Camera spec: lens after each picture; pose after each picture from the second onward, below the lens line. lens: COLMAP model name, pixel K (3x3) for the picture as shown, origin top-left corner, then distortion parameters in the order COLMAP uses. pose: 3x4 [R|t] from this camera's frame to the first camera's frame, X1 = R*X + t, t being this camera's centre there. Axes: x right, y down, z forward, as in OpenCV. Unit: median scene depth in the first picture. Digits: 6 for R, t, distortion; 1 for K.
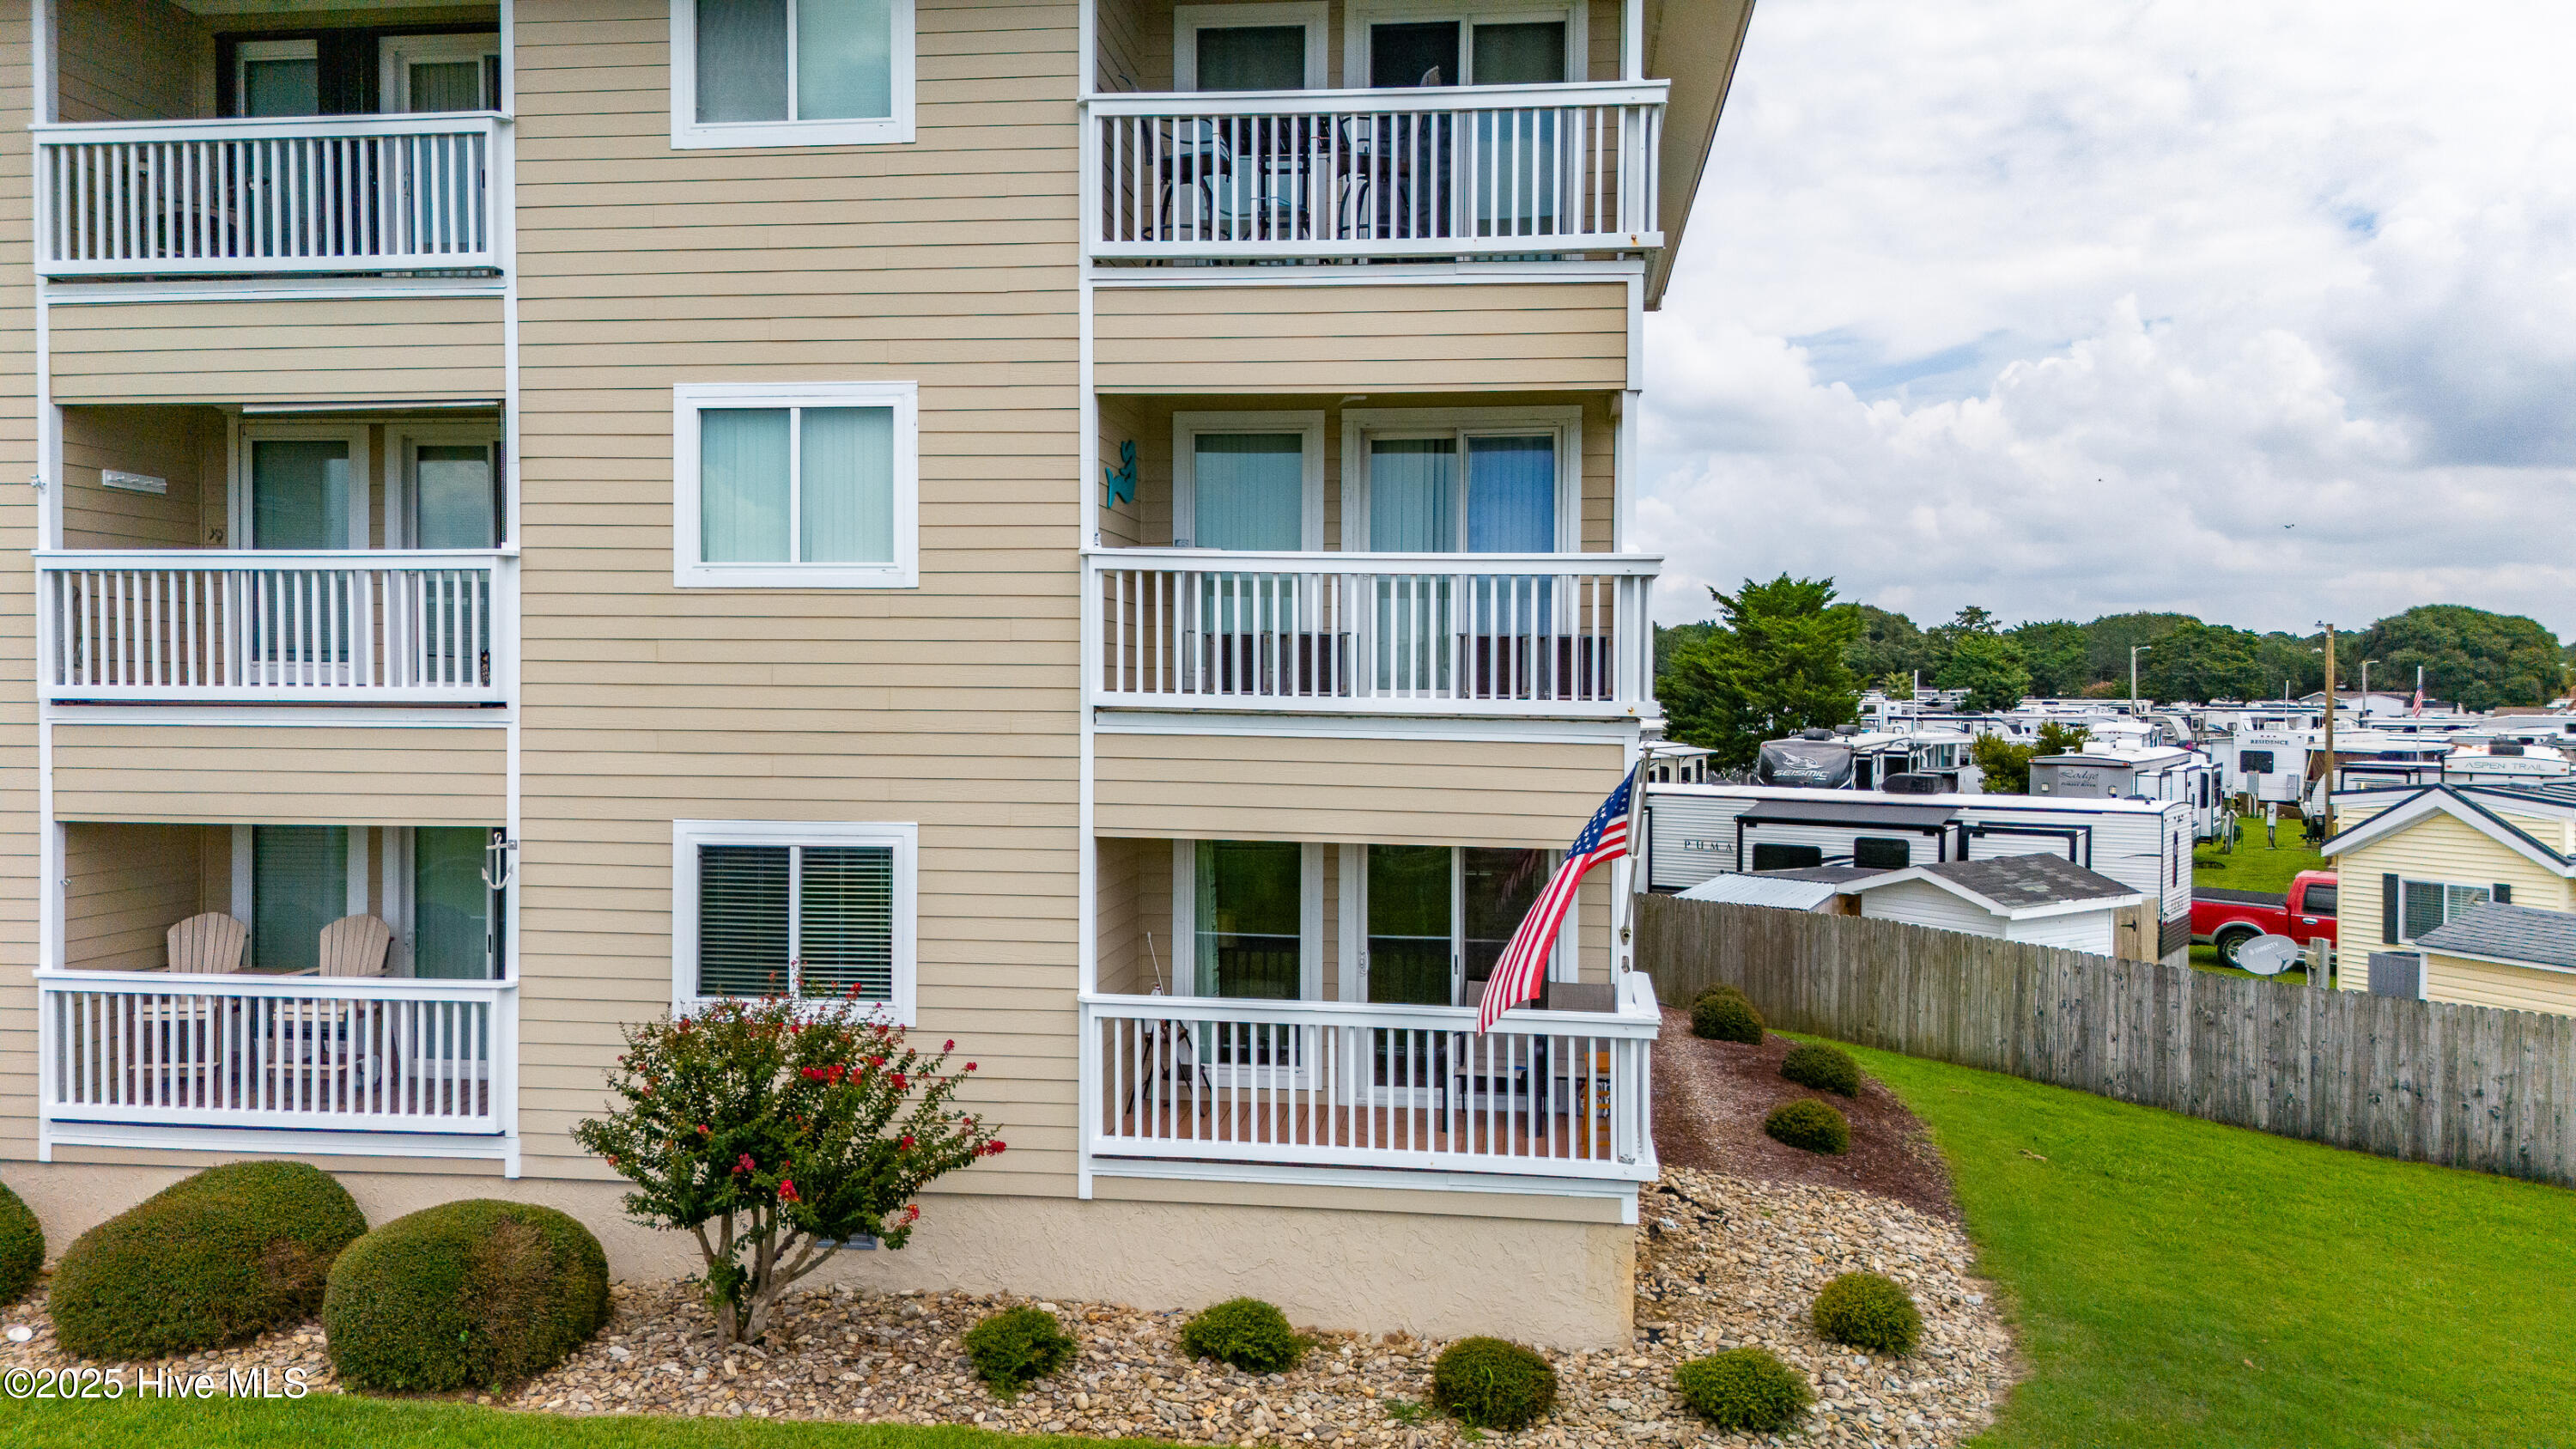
lens RADIAL K [[1882.9, 0, 1287.0], [0, 1882.9, 743.4], [0, 0, 1]] dist [0.050039, -0.004653]
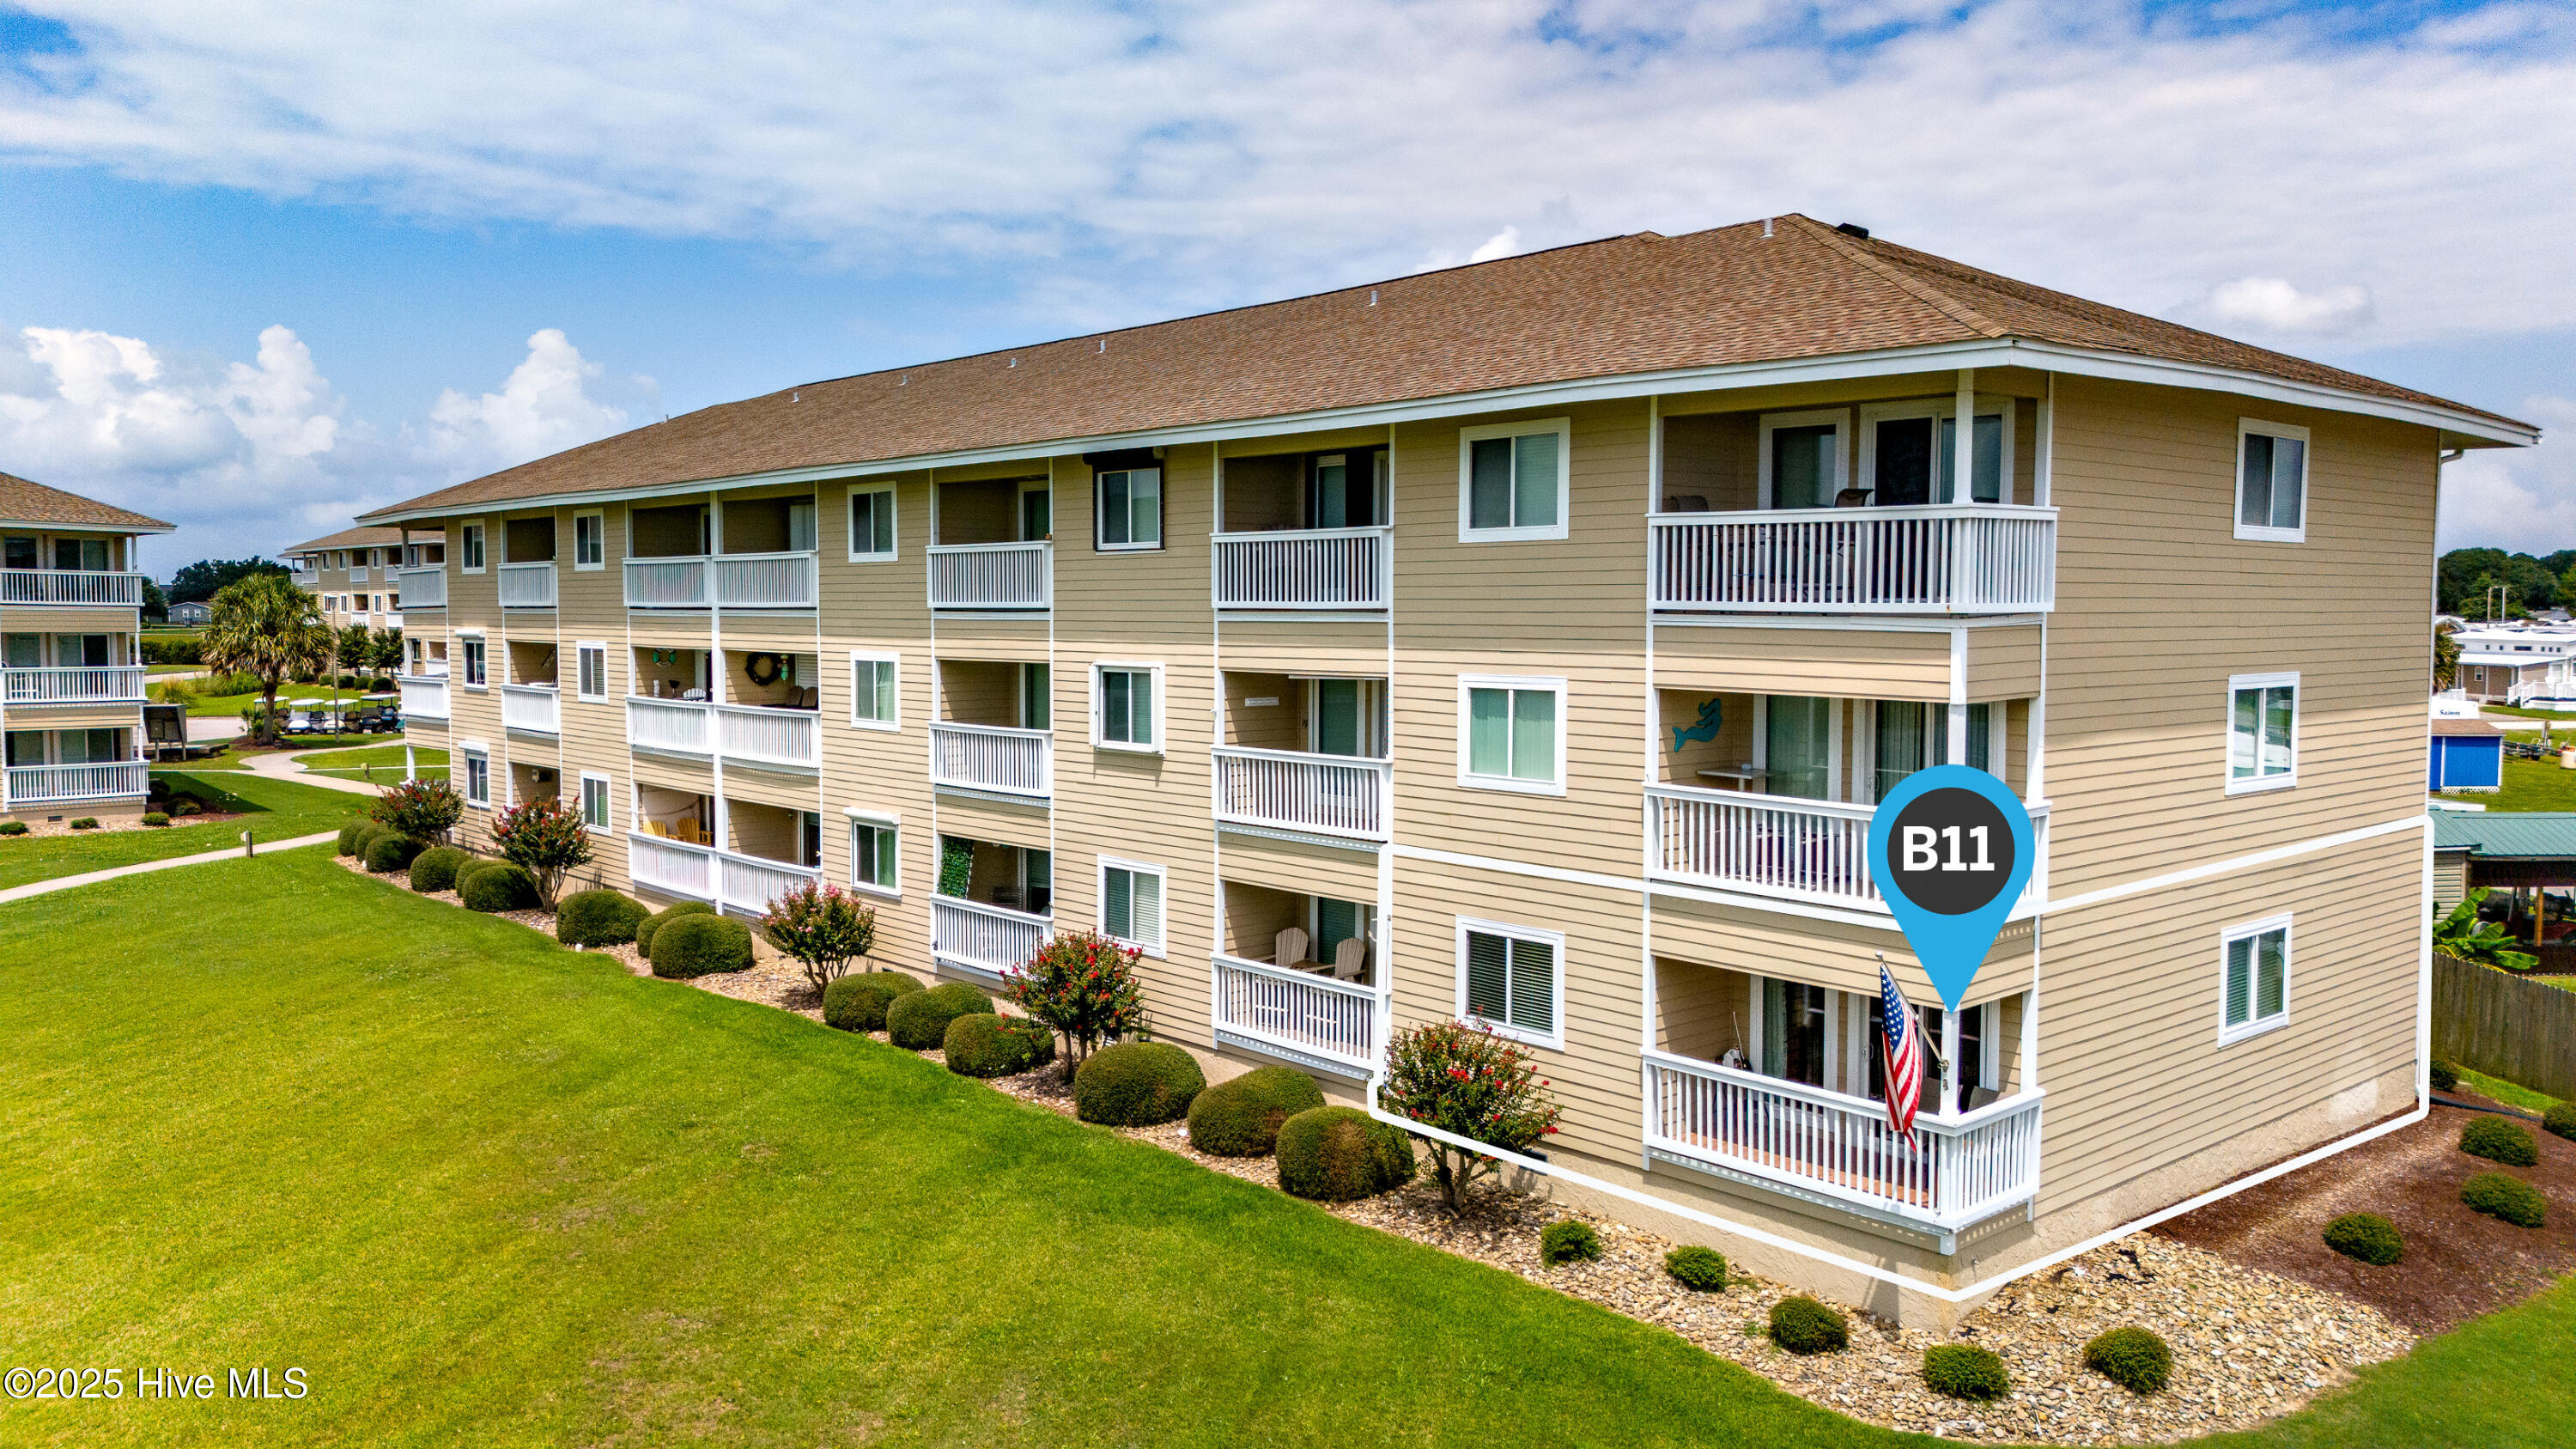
lens RADIAL K [[1882.9, 0, 1295.8], [0, 1882.9, 711.7], [0, 0, 1]] dist [0.050039, -0.004653]
pose [[0.760893, 0.030538, -0.648159, 0.729749], [-0.013505, 0.999421, 0.031234, -0.210511], [0.648737, -0.015013, 0.760864, -0.465103]]
